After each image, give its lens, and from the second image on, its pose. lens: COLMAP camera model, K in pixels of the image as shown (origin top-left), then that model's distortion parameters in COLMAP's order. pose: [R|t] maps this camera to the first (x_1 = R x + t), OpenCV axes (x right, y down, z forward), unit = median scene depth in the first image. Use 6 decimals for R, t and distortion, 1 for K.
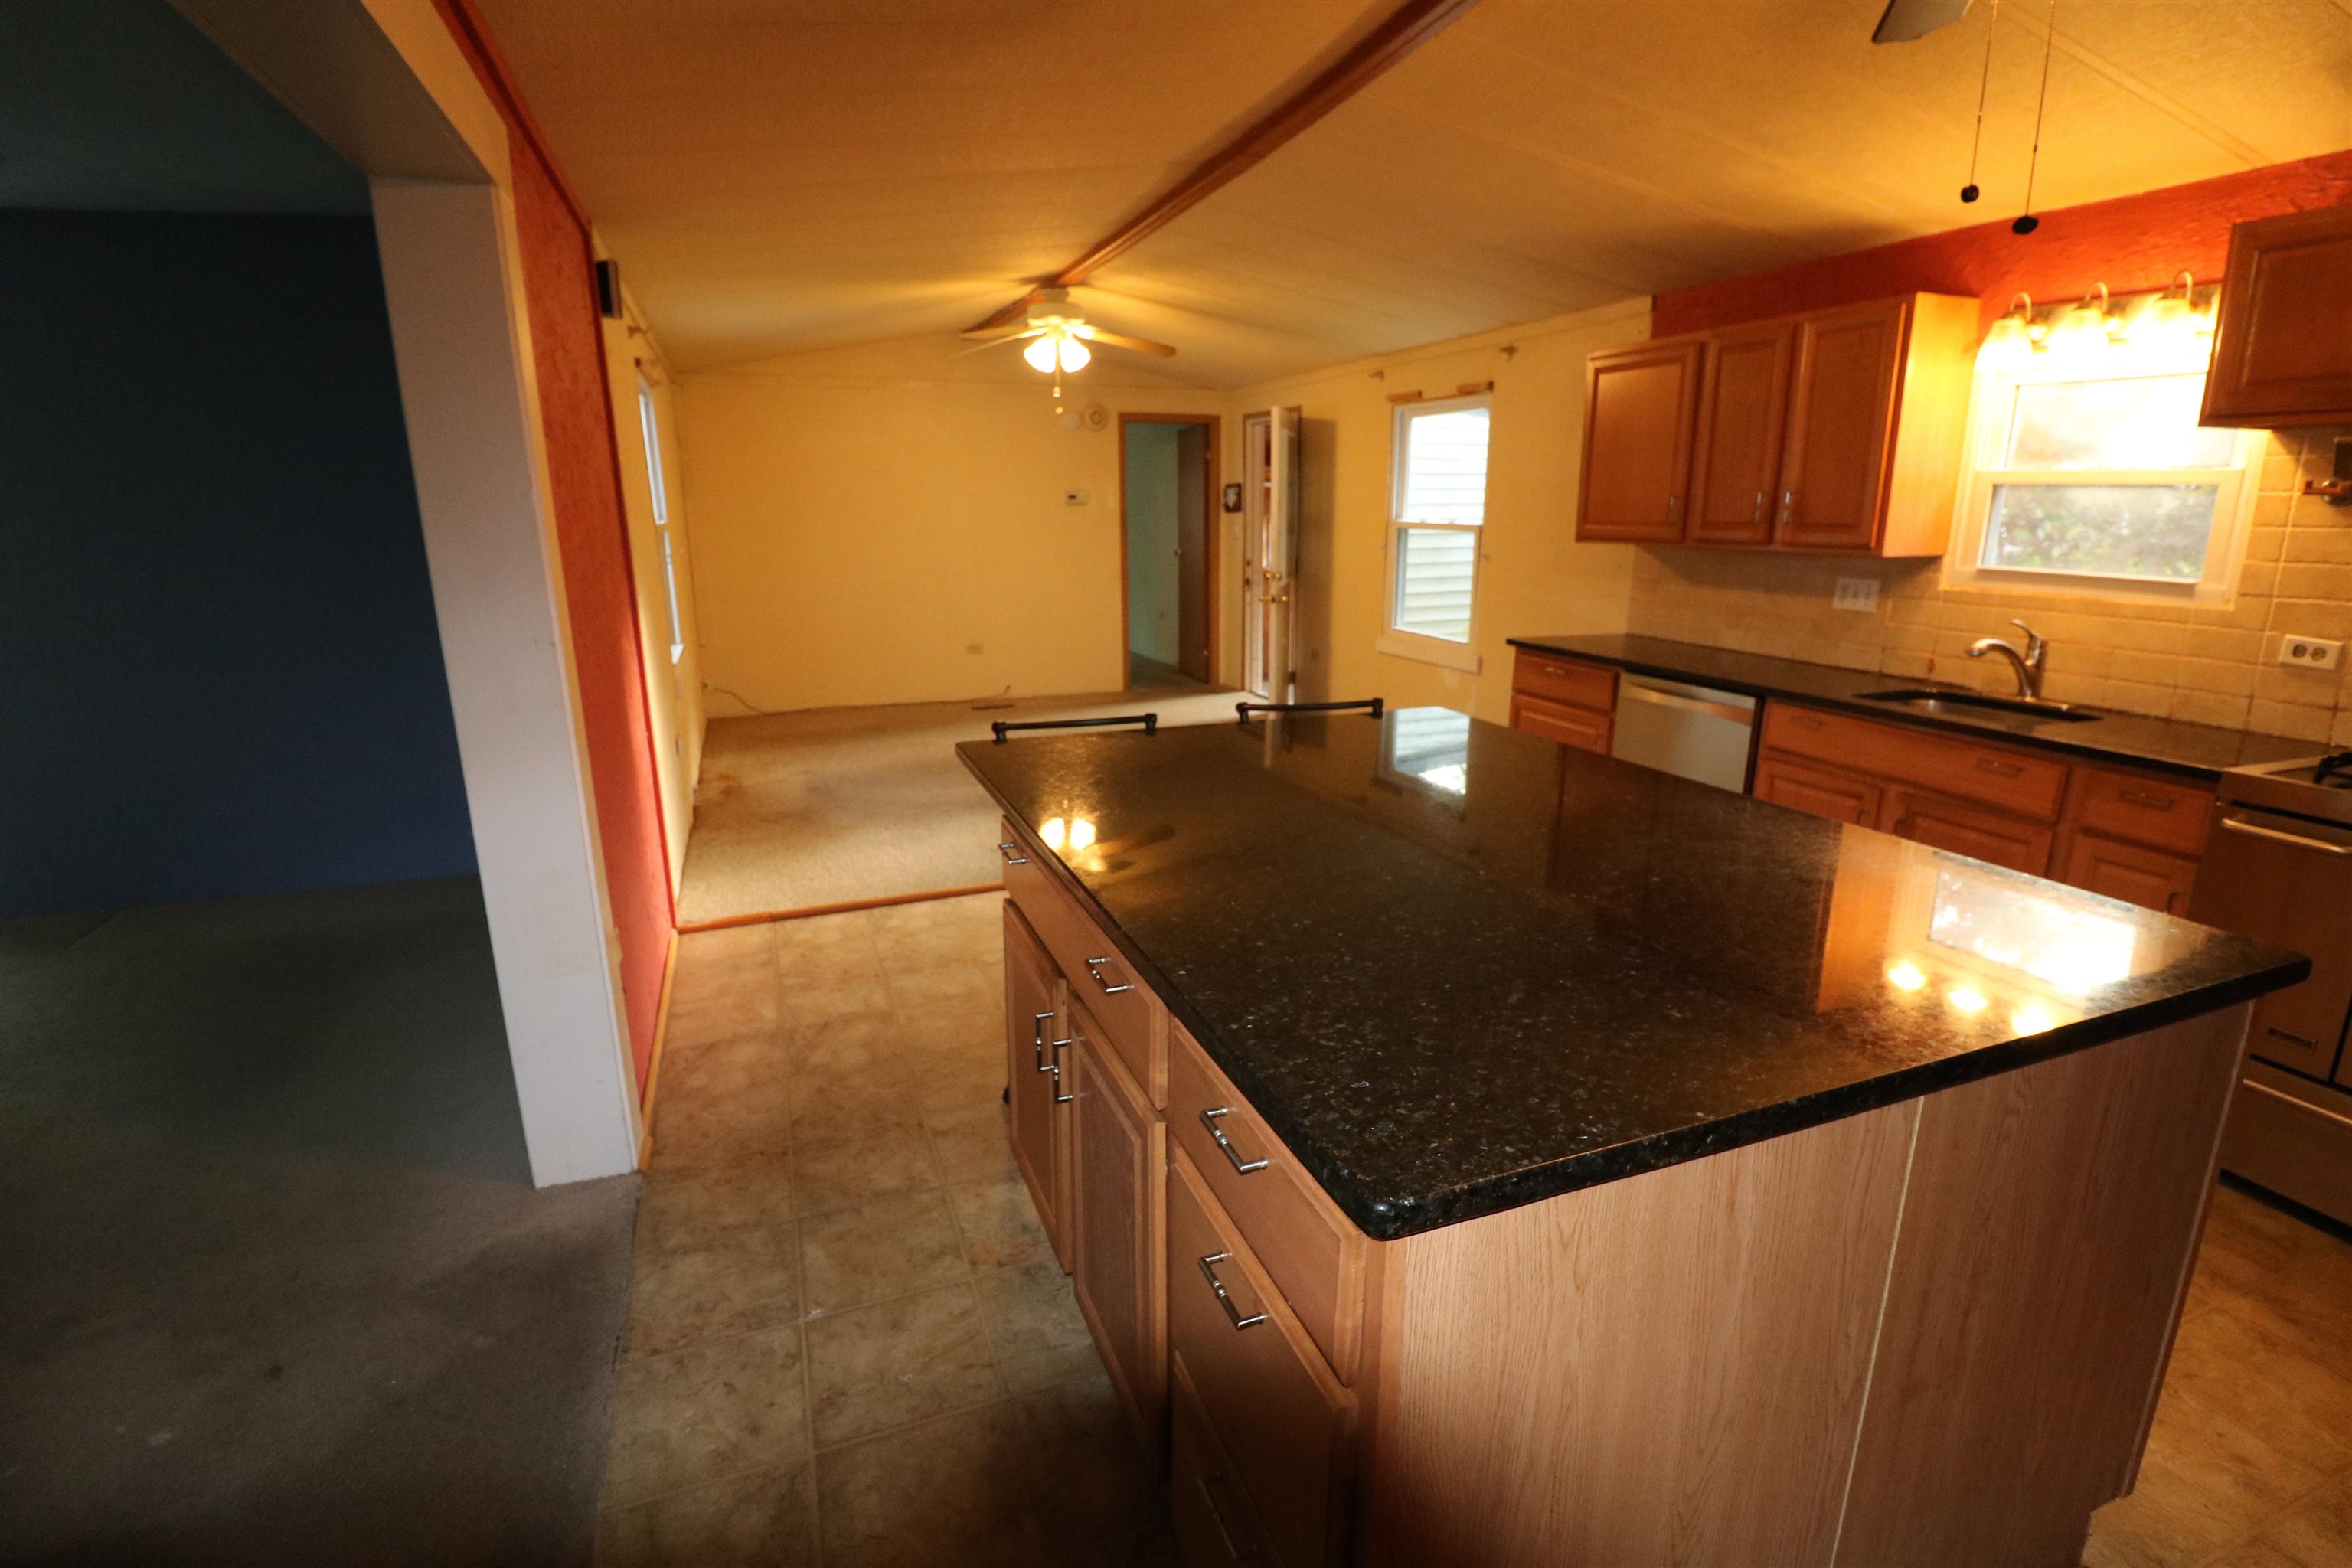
lens RADIAL K [[1091.5, 0, 1168.8], [0, 1091.5, 777.8], [0, 0, 1]] dist [-0.003095, -0.000307]
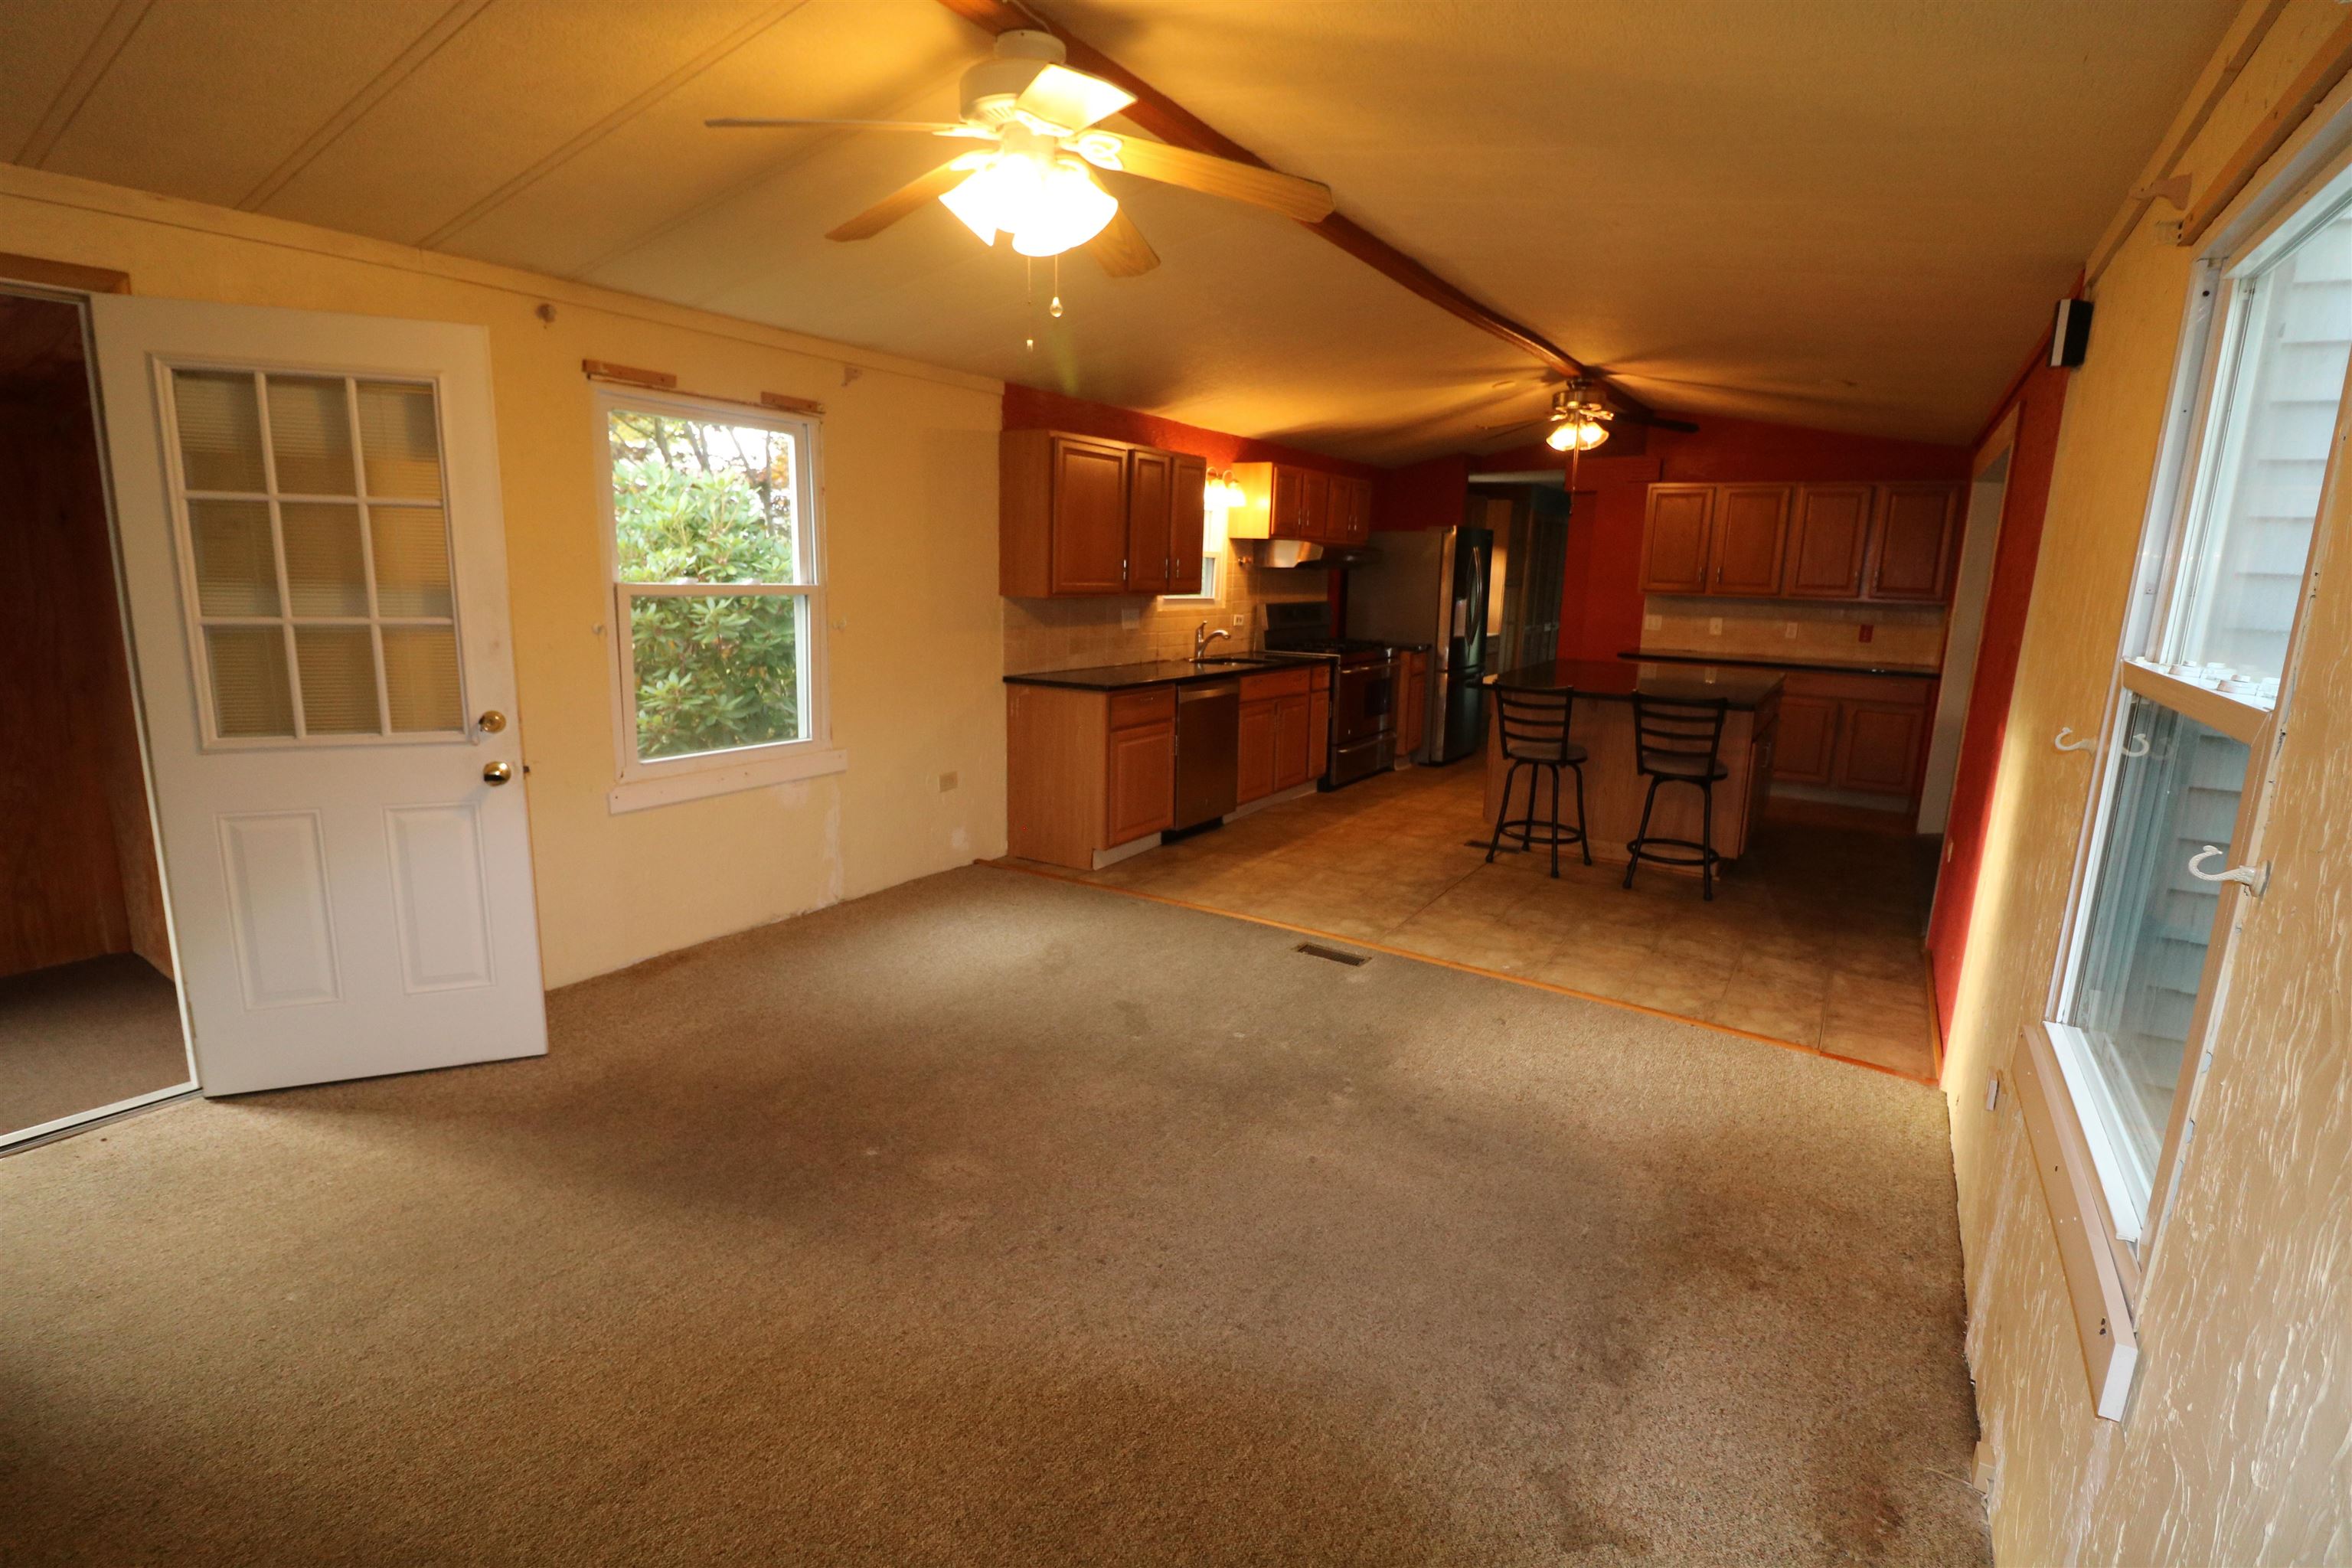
lens RADIAL K [[1091.5, 0, 1168.8], [0, 1091.5, 777.8], [0, 0, 1]] dist [-0.003095, -0.000307]
pose [[-0.592020, -0.175278, 0.786632, -0.770448], [0.168824, 0.927436, 0.333709, -0.504760], [-0.788042, 0.330365, -0.519469, 1.963823]]
